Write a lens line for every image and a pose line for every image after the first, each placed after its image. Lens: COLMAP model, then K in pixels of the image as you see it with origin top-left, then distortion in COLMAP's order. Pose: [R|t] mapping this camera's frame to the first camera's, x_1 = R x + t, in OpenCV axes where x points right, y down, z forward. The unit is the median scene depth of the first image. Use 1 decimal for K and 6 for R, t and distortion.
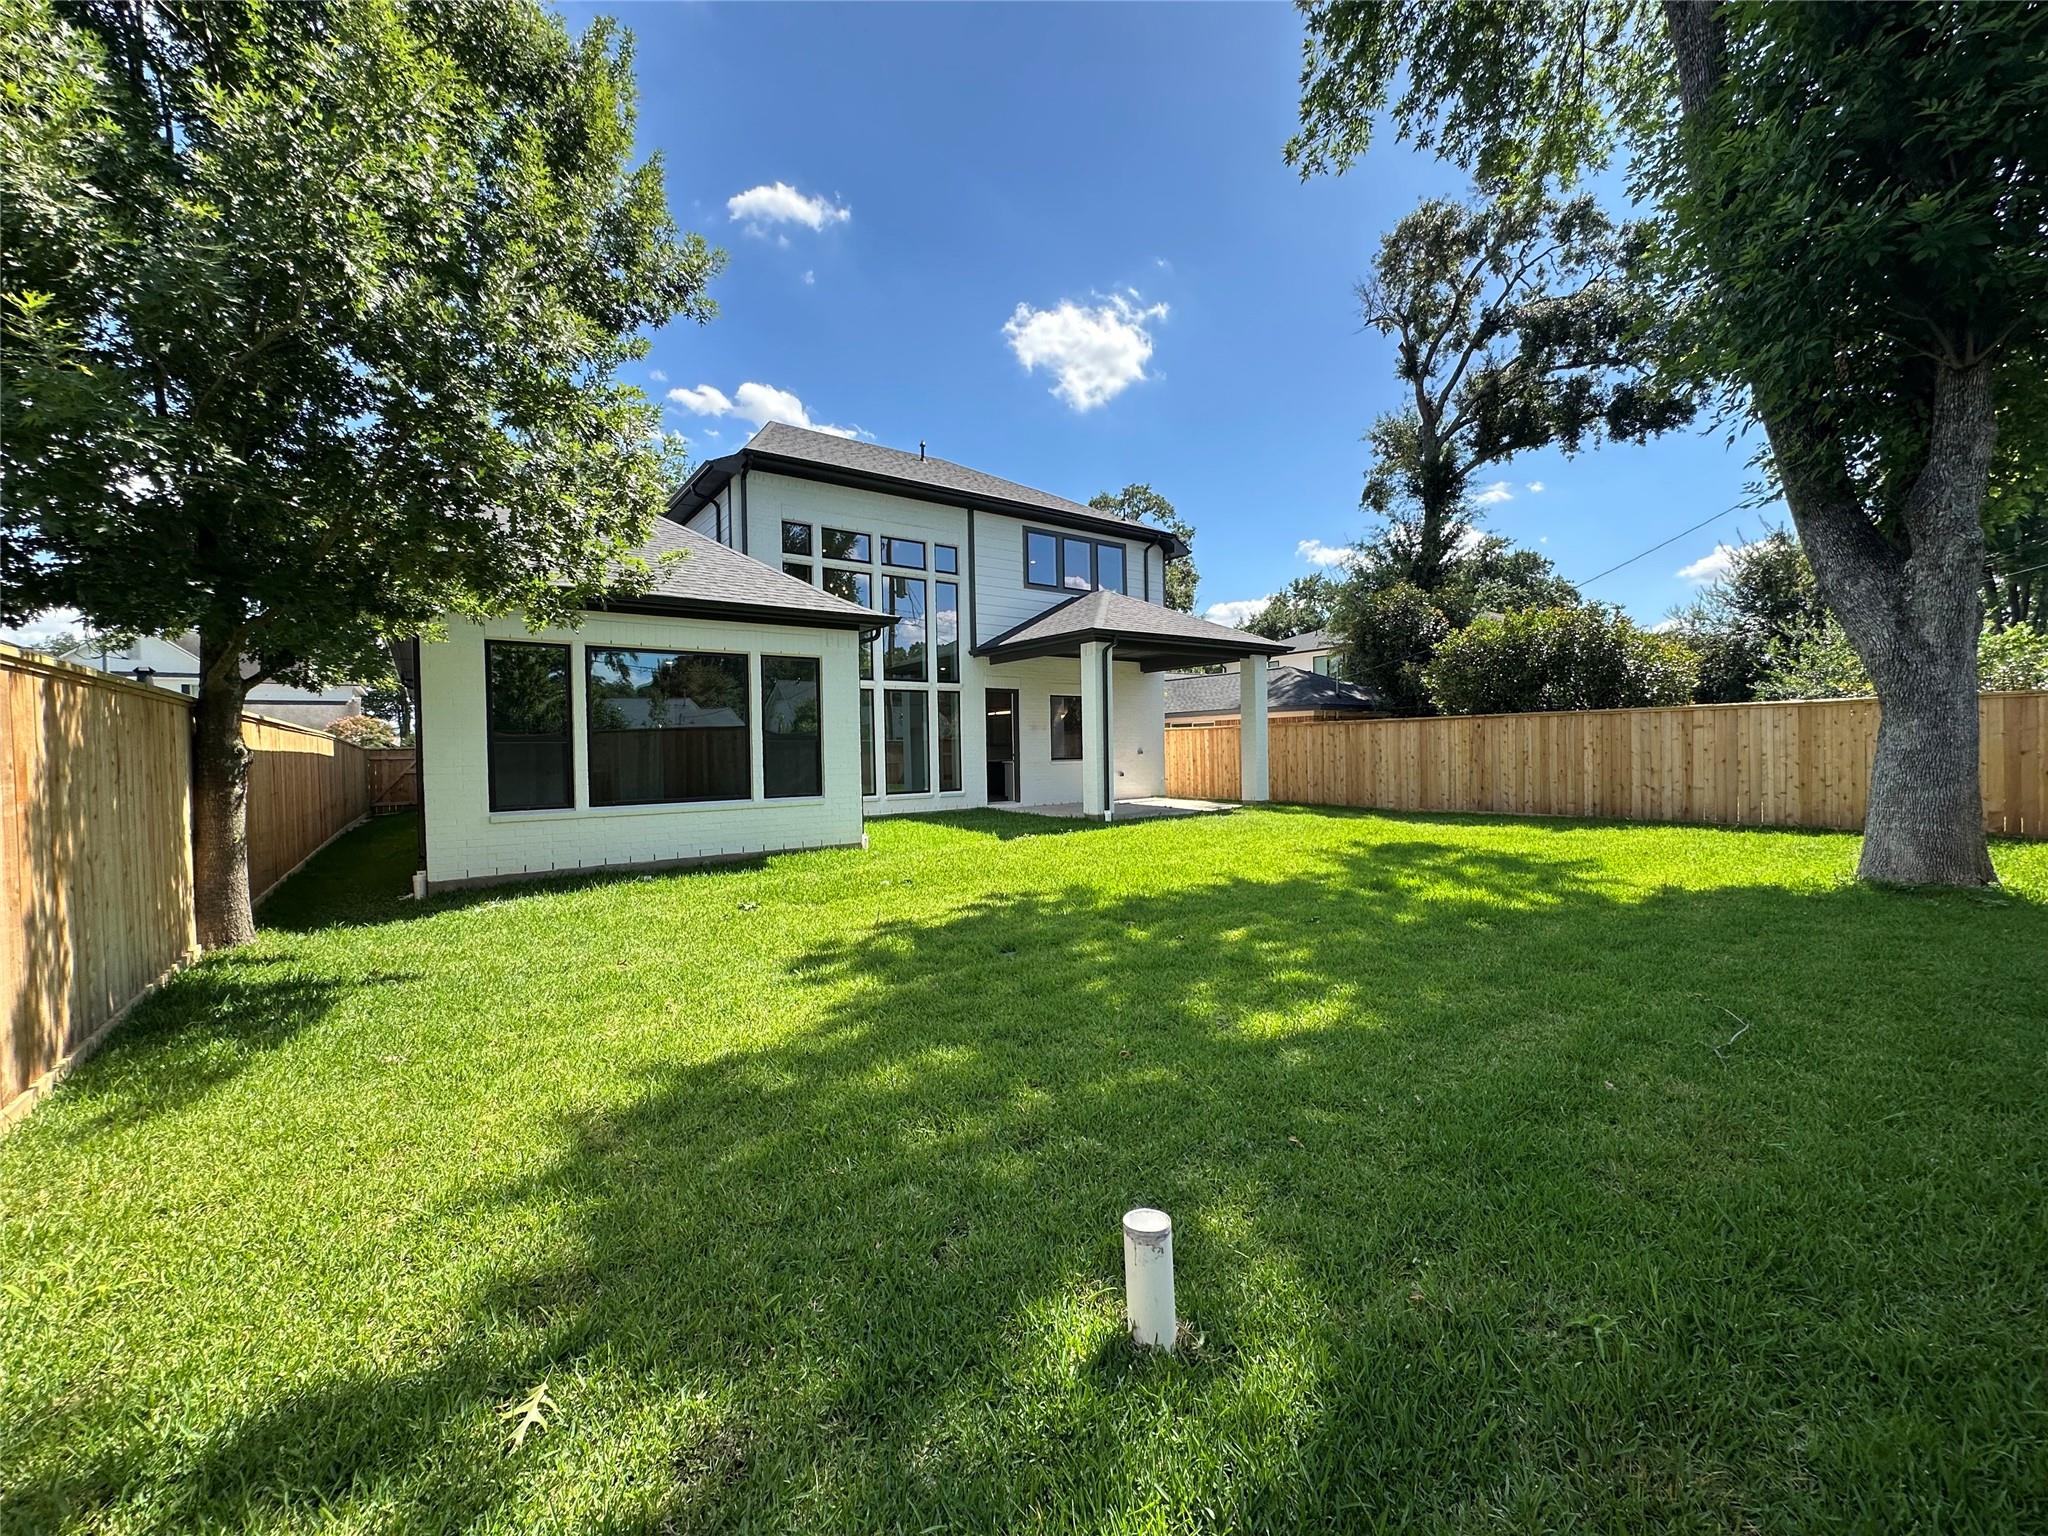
lens RADIAL K [[812.4, 0, 1023.4], [0, 812.4, 766.0], [0, 0, 1]] dist [-0.003574, 0.000992]
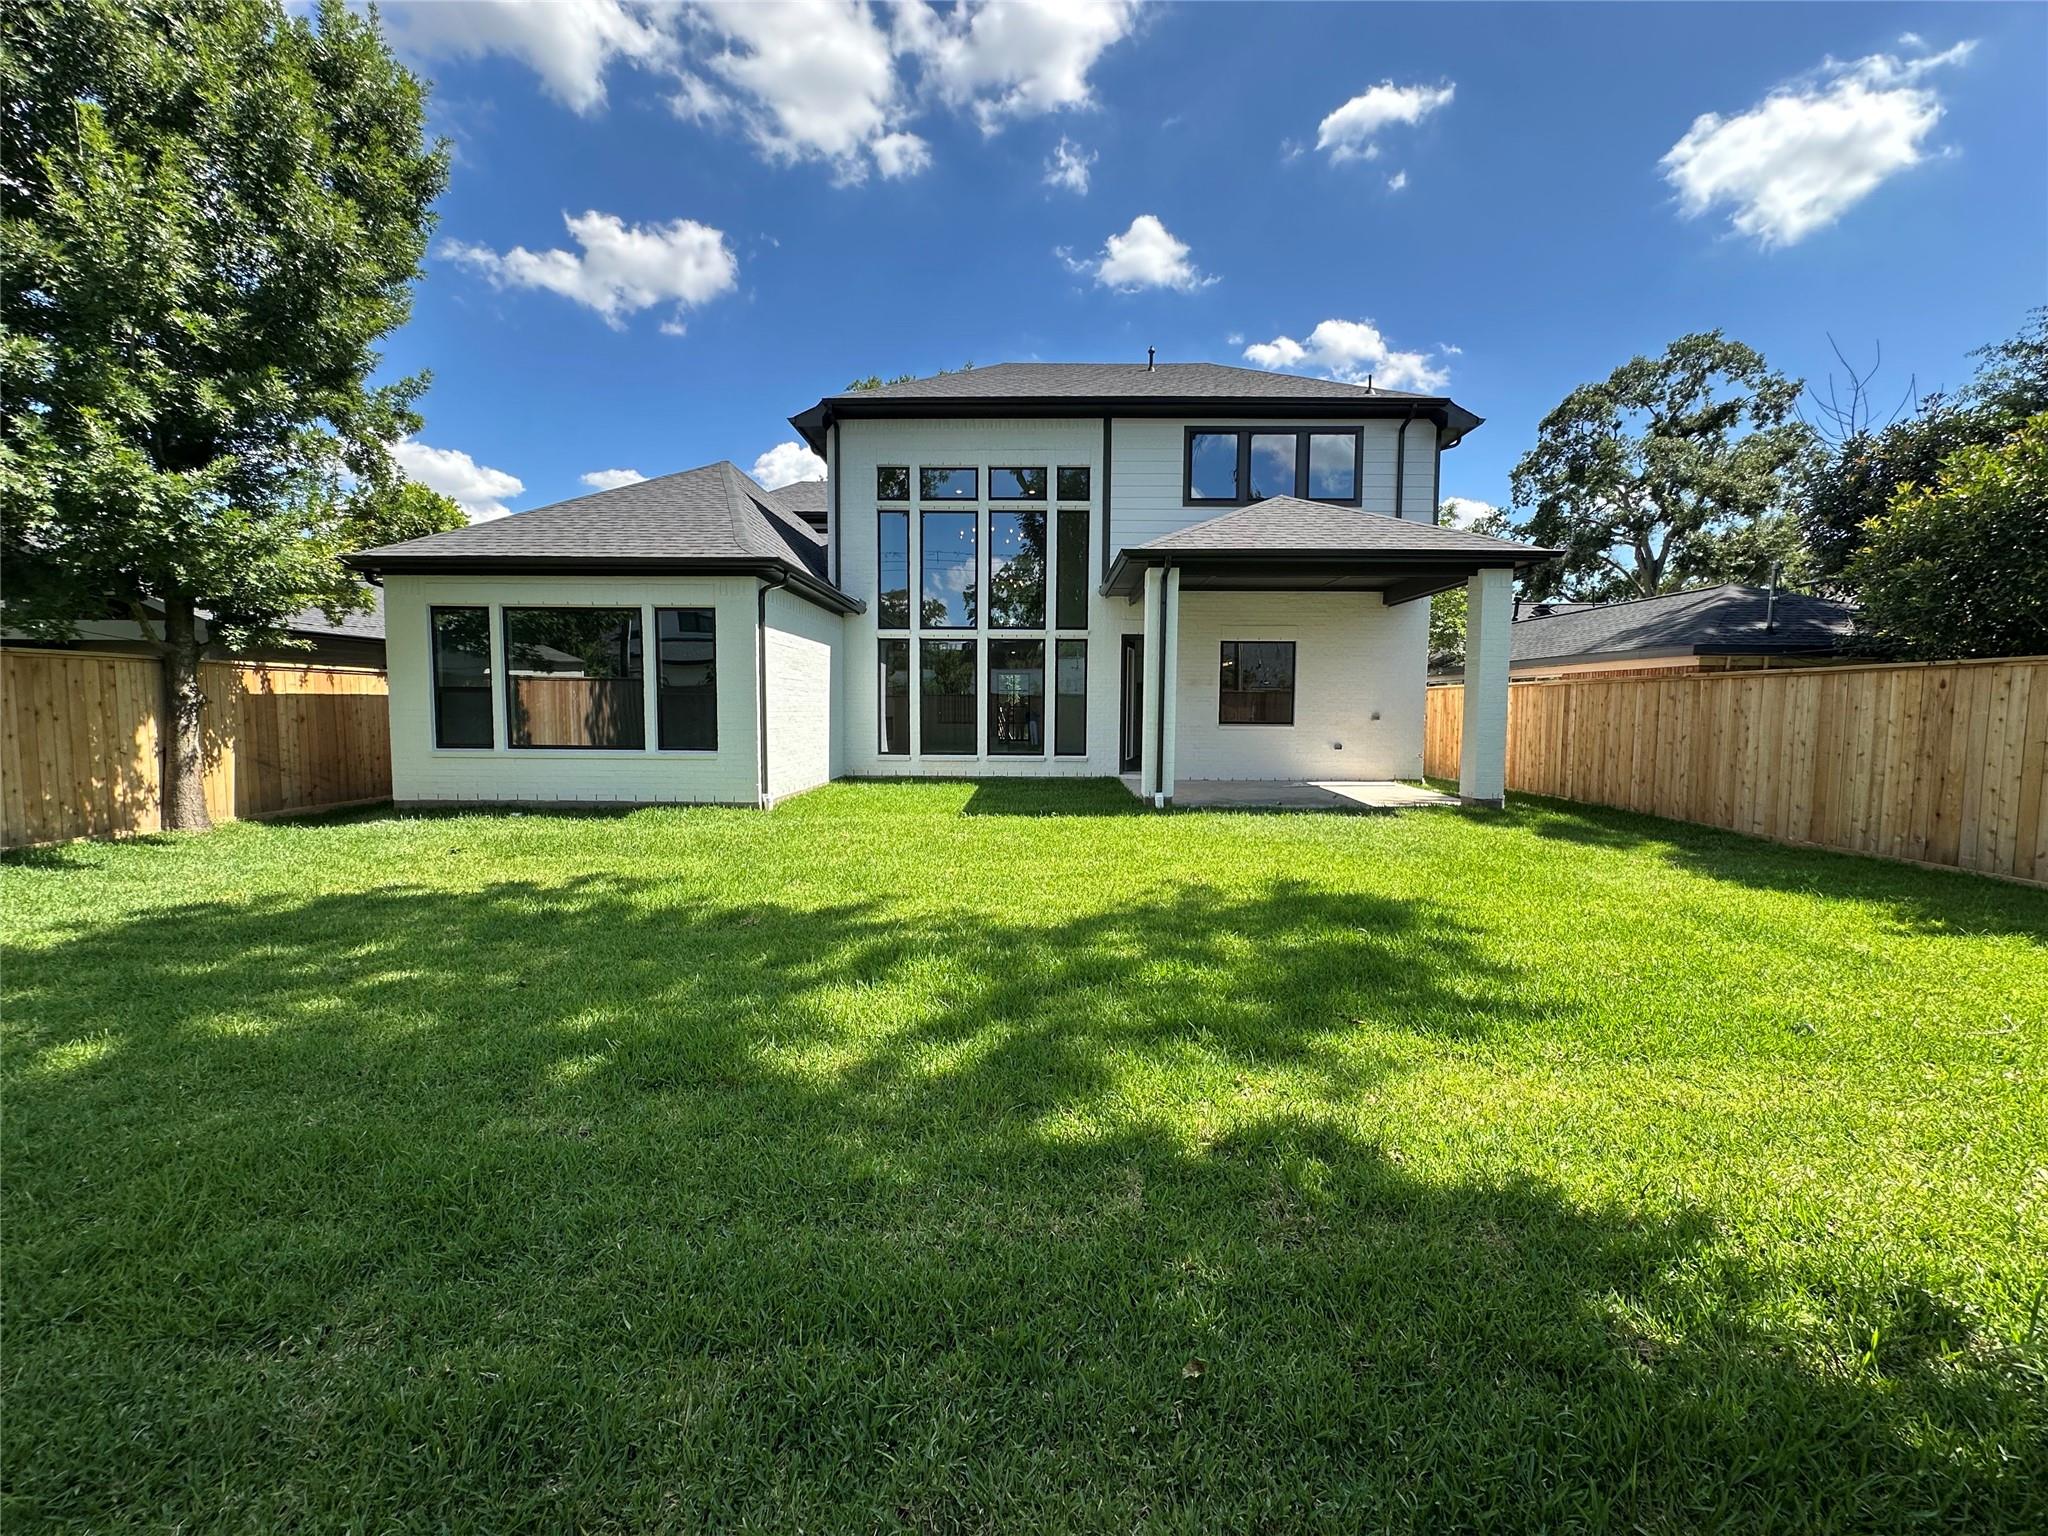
lens RADIAL K [[812.4, 0, 1023.4], [0, 812.4, 766.0], [0, 0, 1]] dist [-0.003574, 0.000992]
pose [[0.798153, 0.067579, -0.598652, 0.411973], [-0.033595, 0.997135, 0.067772, -0.015269], [0.601517, -0.033981, 0.798137, 0.290628]]
